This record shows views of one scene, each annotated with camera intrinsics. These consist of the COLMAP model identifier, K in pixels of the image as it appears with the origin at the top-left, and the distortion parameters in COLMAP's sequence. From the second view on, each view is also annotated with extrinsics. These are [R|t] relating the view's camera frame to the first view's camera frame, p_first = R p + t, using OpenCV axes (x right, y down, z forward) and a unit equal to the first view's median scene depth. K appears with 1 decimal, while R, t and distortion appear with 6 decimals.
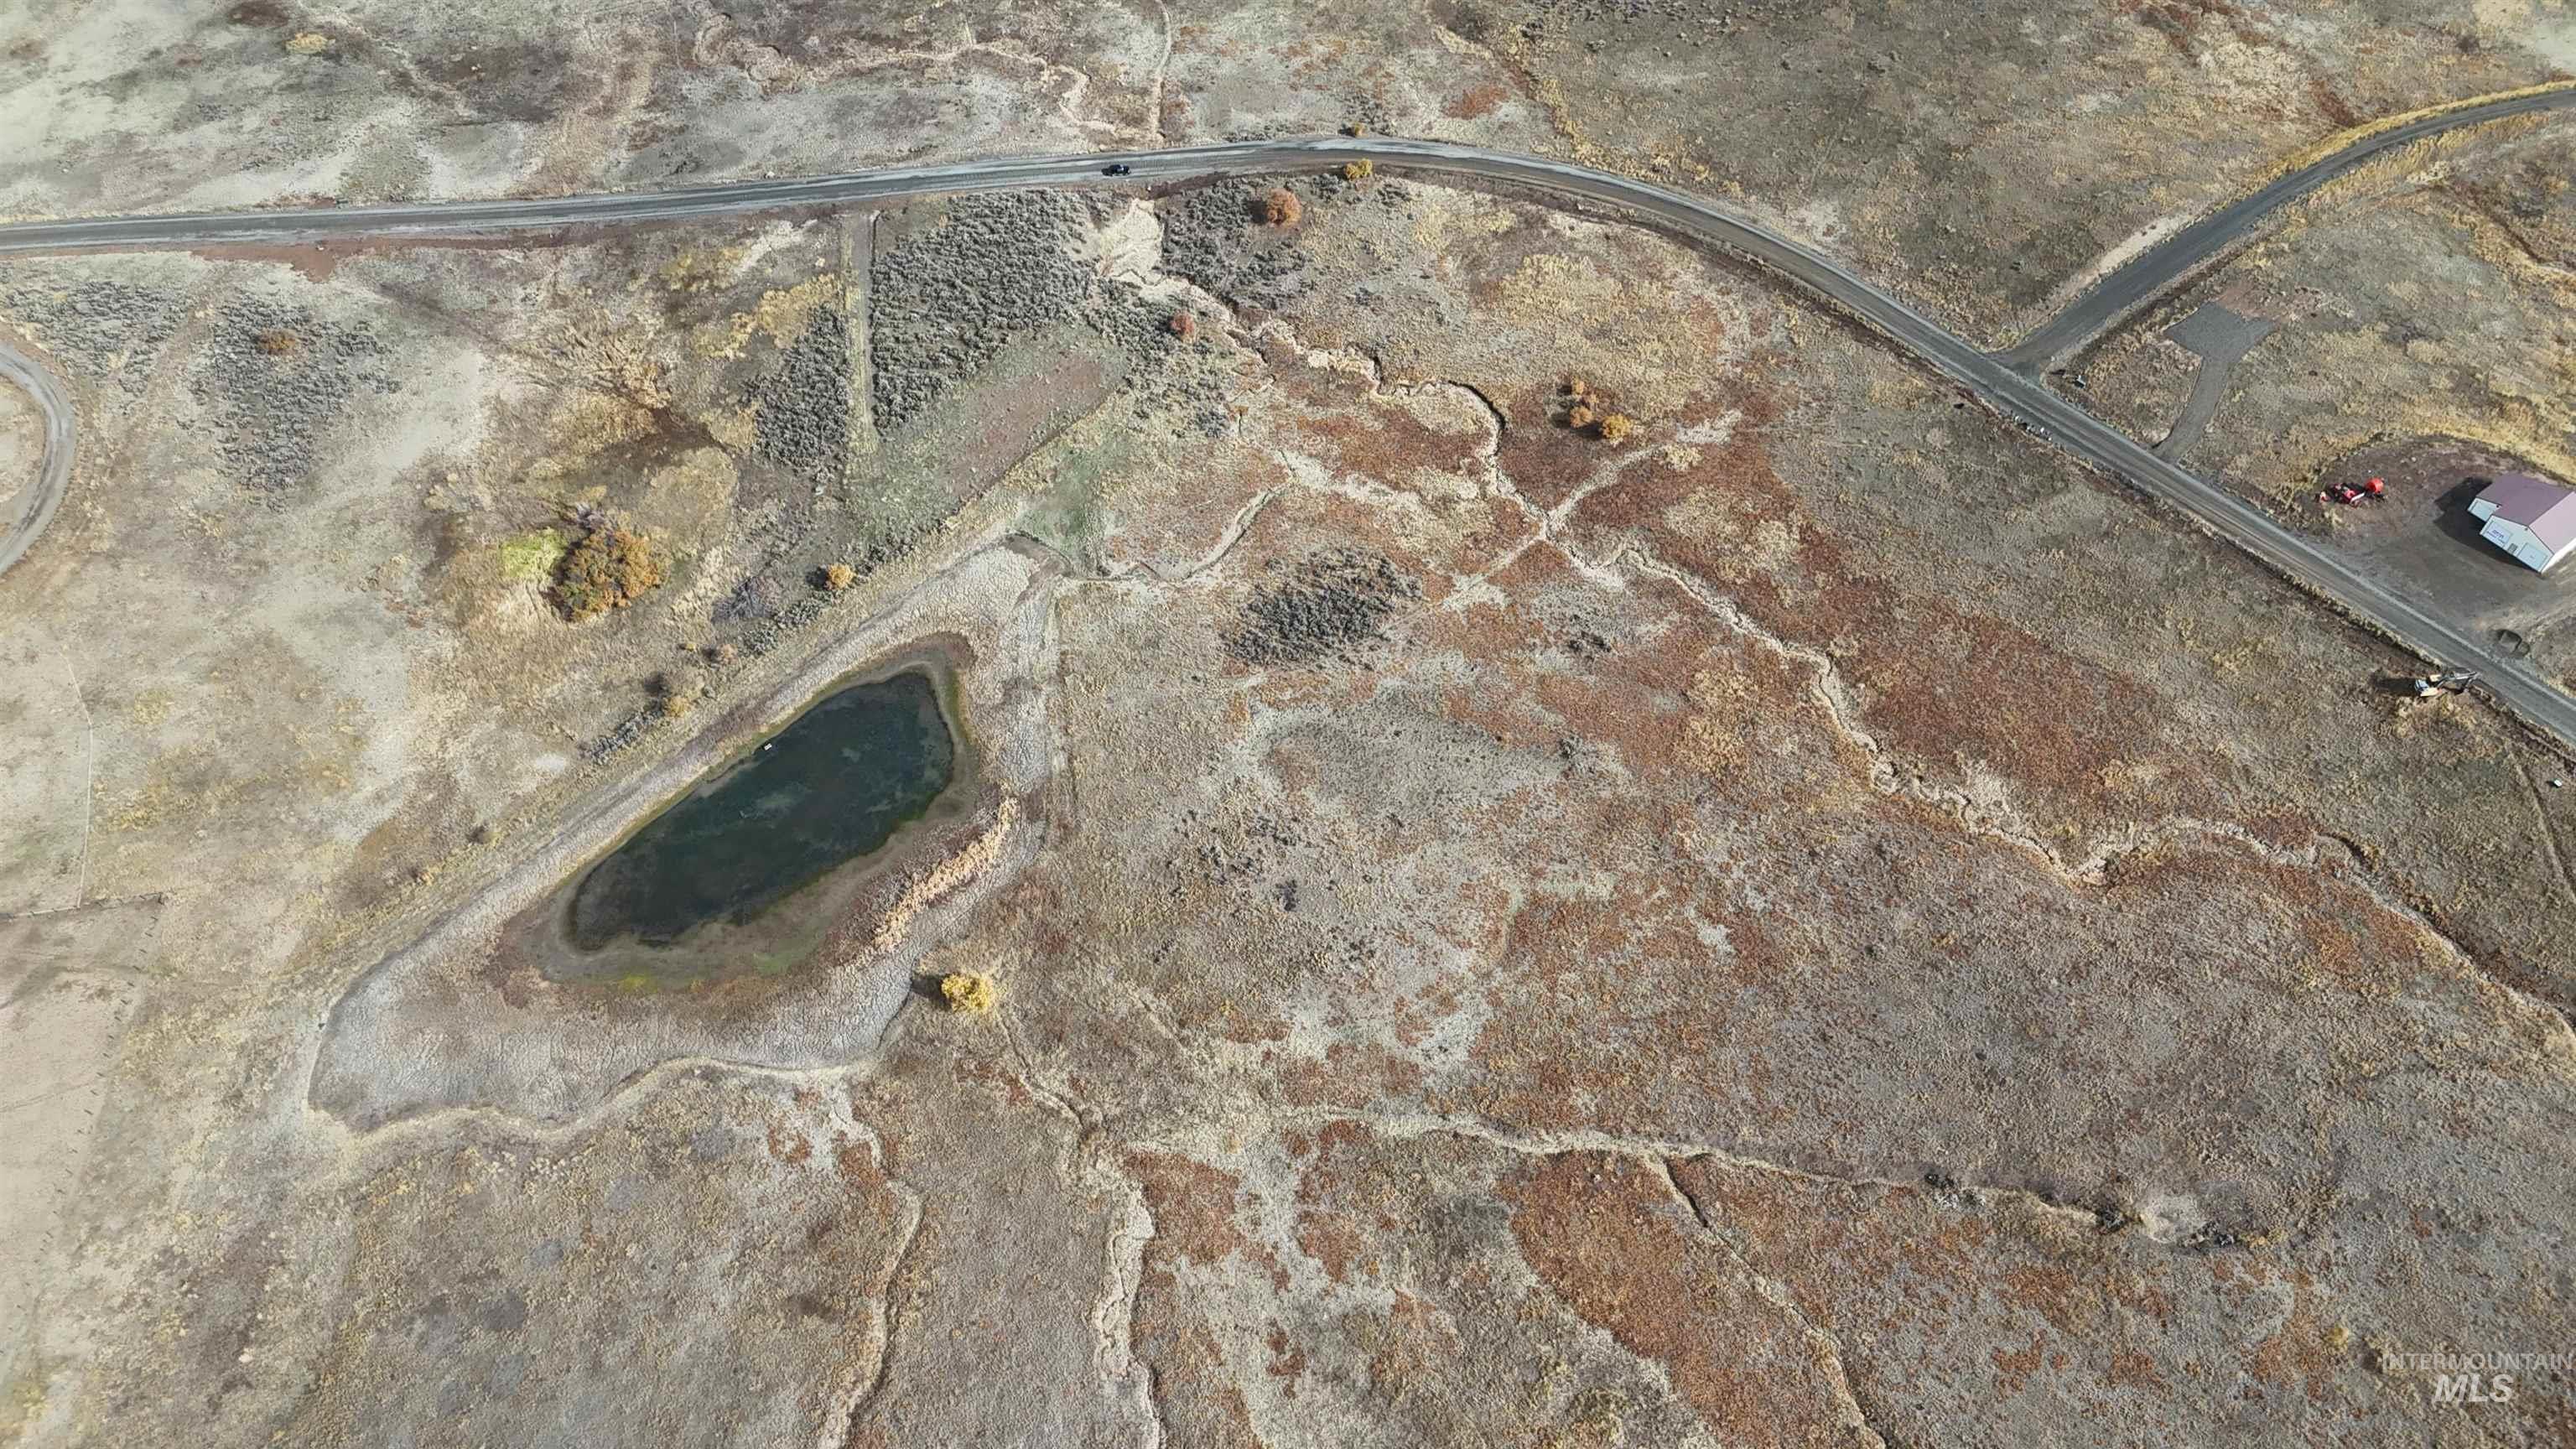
lens RADIAL K [[1888.3, 0, 1284.7], [0, 1888.3, 764.1], [0, 0, 1]] dist [0.076738, -0.067034]
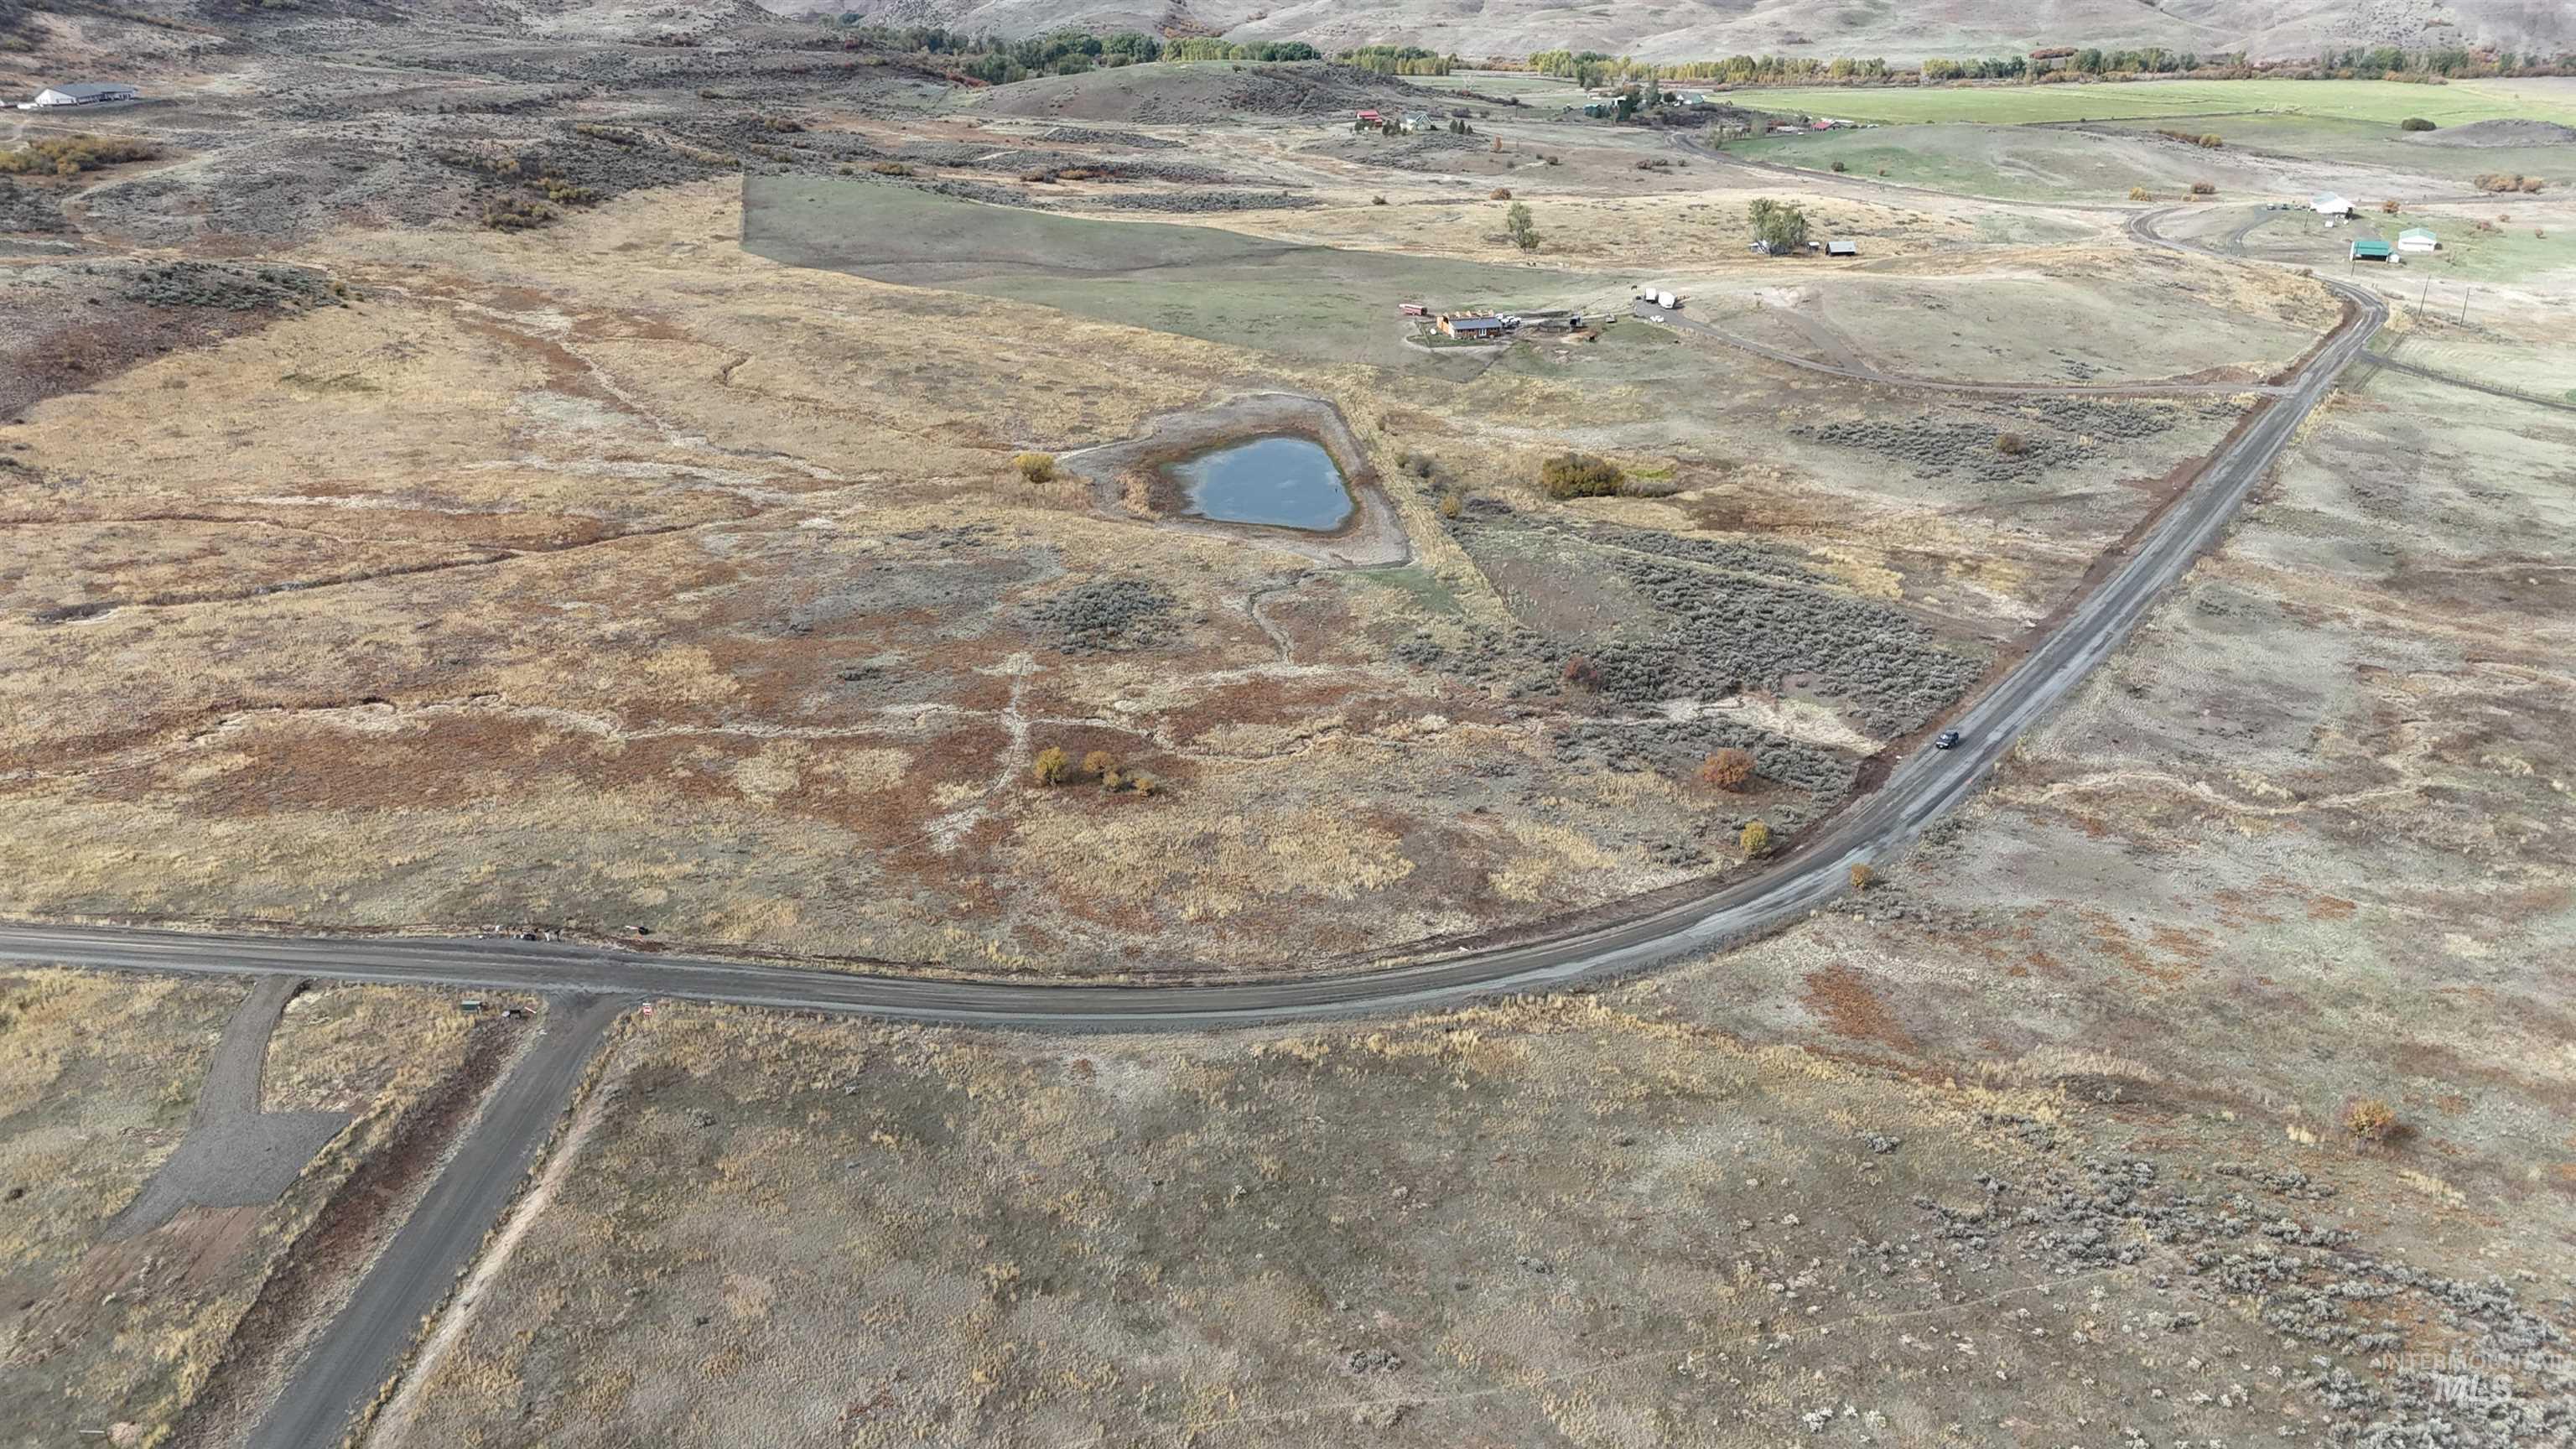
lens RADIAL K [[1888.3, 0, 1284.7], [0, 1888.3, 764.1], [0, 0, 1]] dist [0.076738, -0.067034]
pose [[-0.635291, 0.344891, -0.690981, 0.565186], [-0.611139, 0.322489, 0.722849, -0.693166], [0.472138, 0.881505, 0.005901, 0.945008]]
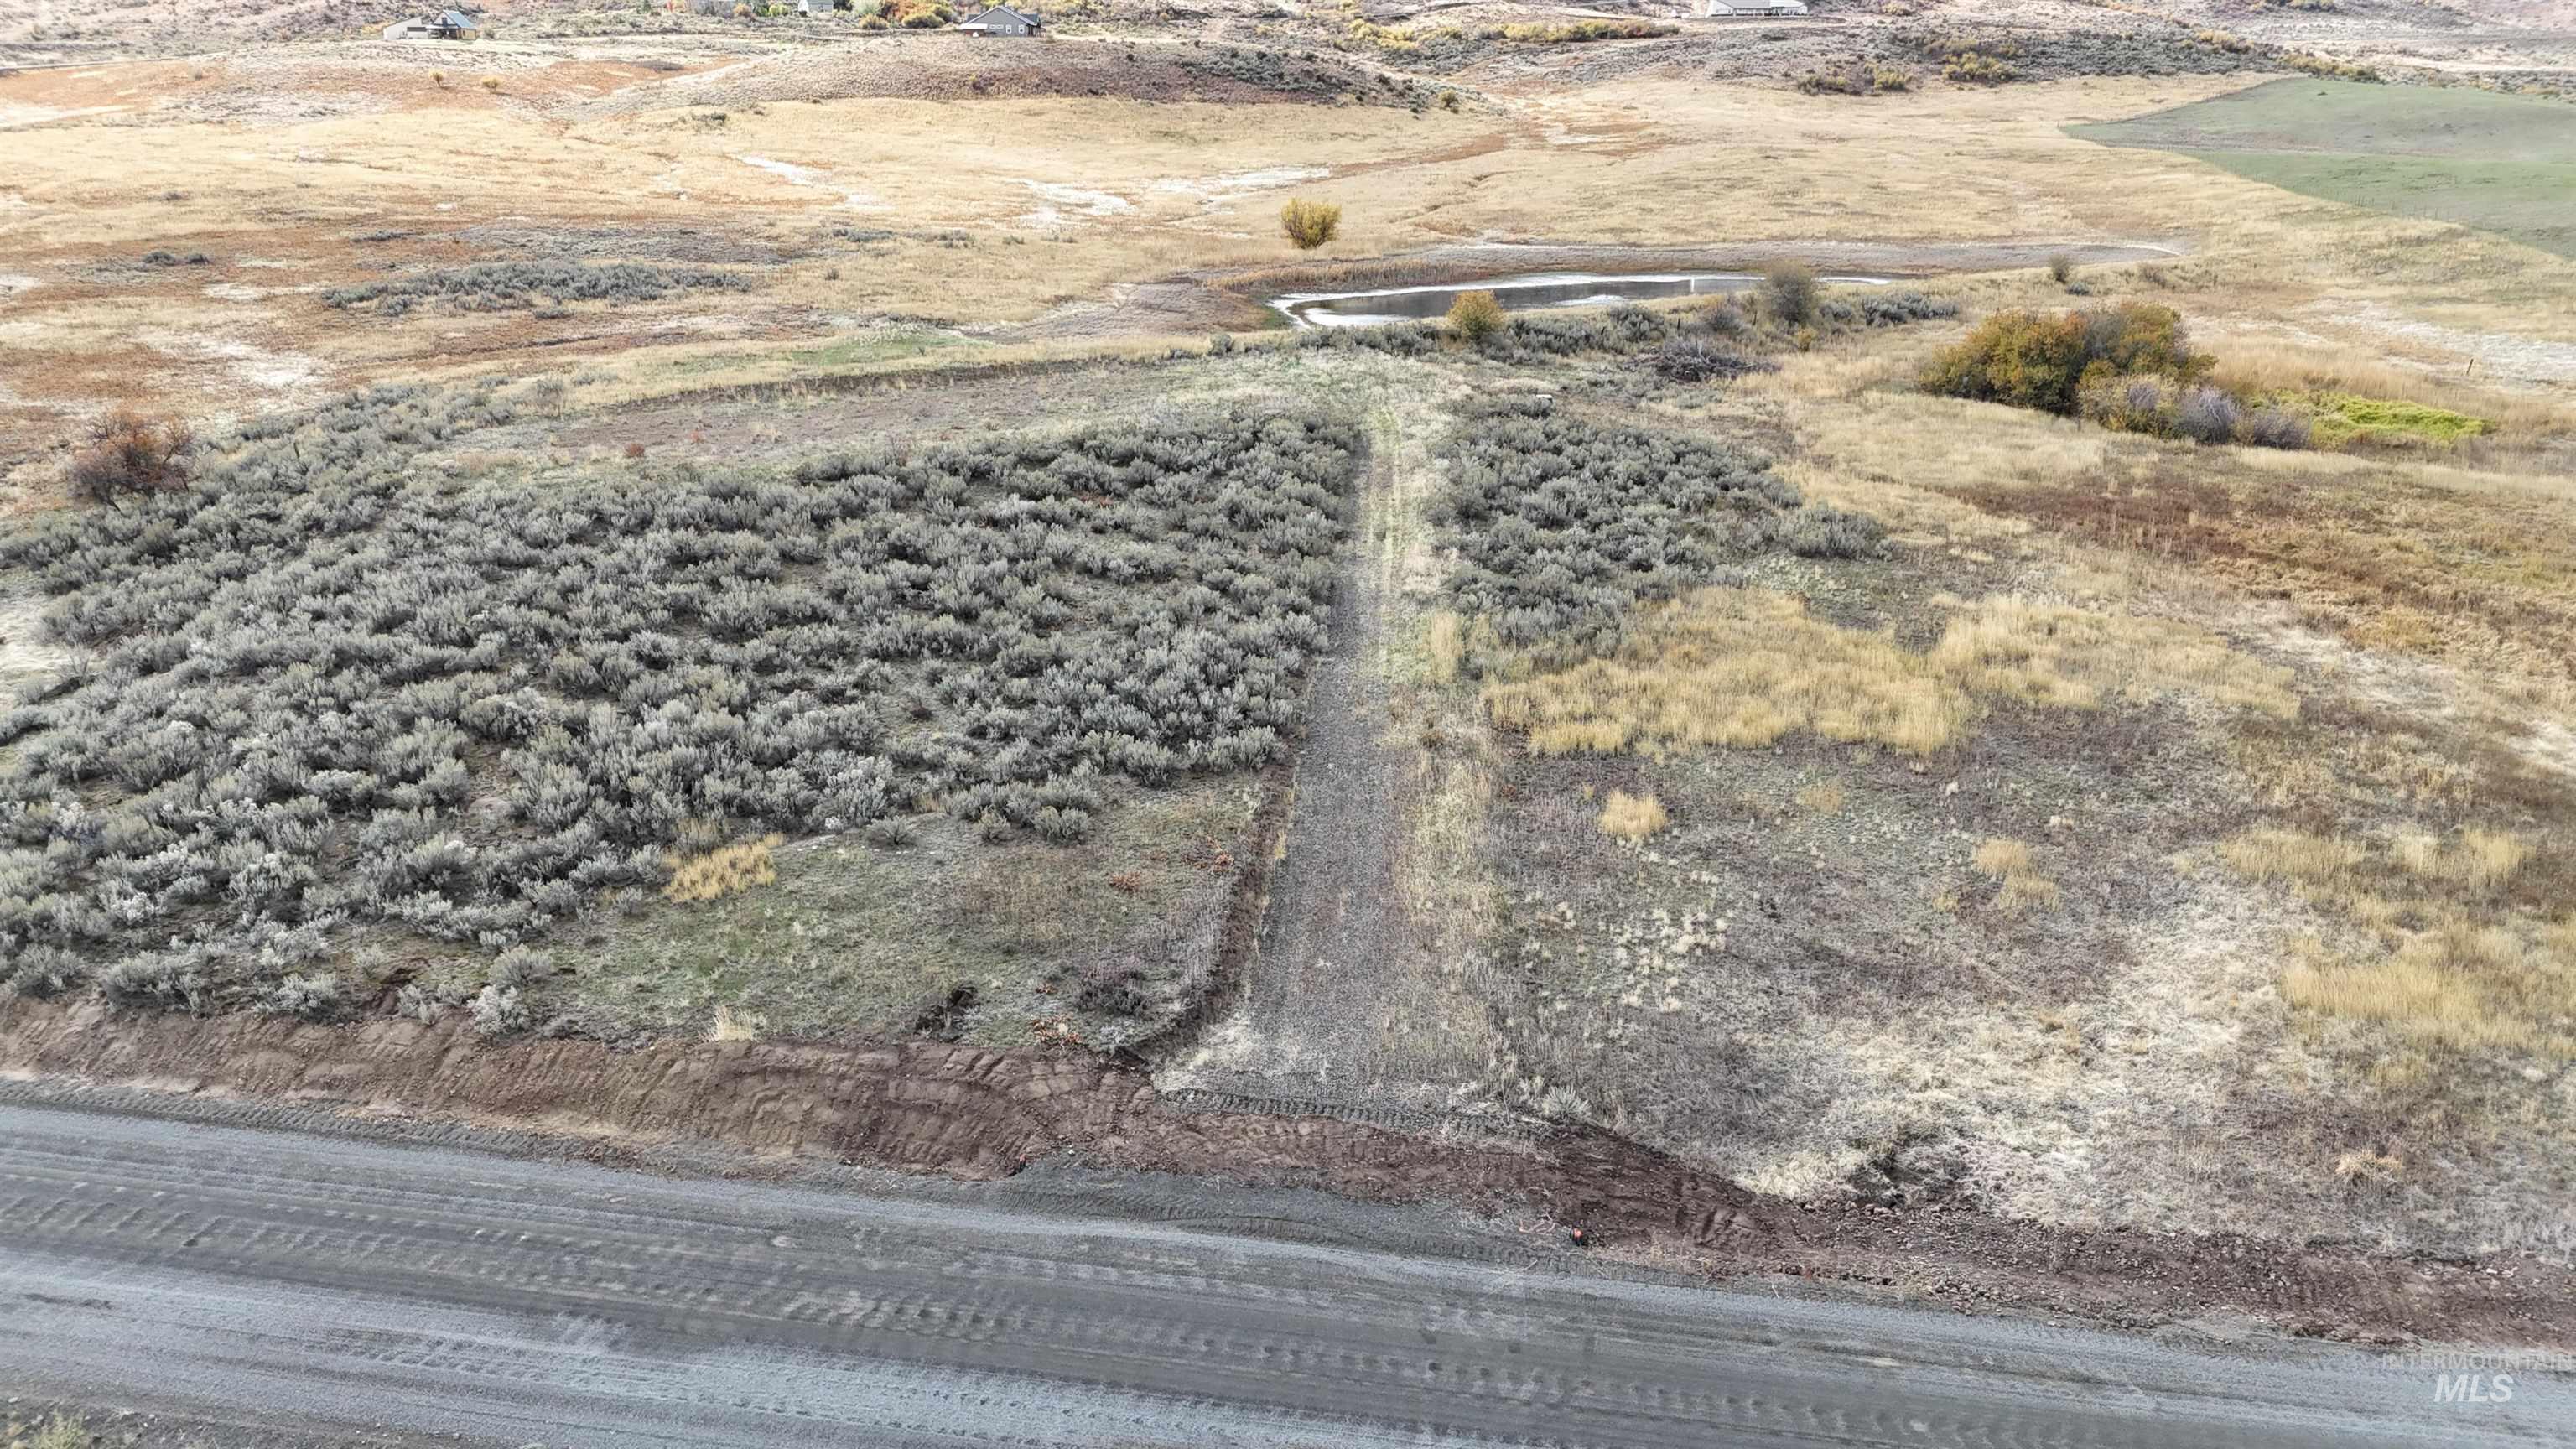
lens RADIAL K [[1887.6, 0, 1288.0], [0, 1887.6, 724.5], [0, 0, 1]] dist [0.076632, -0.067017]
pose [[-0.973411, -0.036218, 0.226183, -0.257048], [0.205231, 0.300660, 0.931388, -0.418865], [-0.101737, 0.953044, -0.285232, 1.063008]]
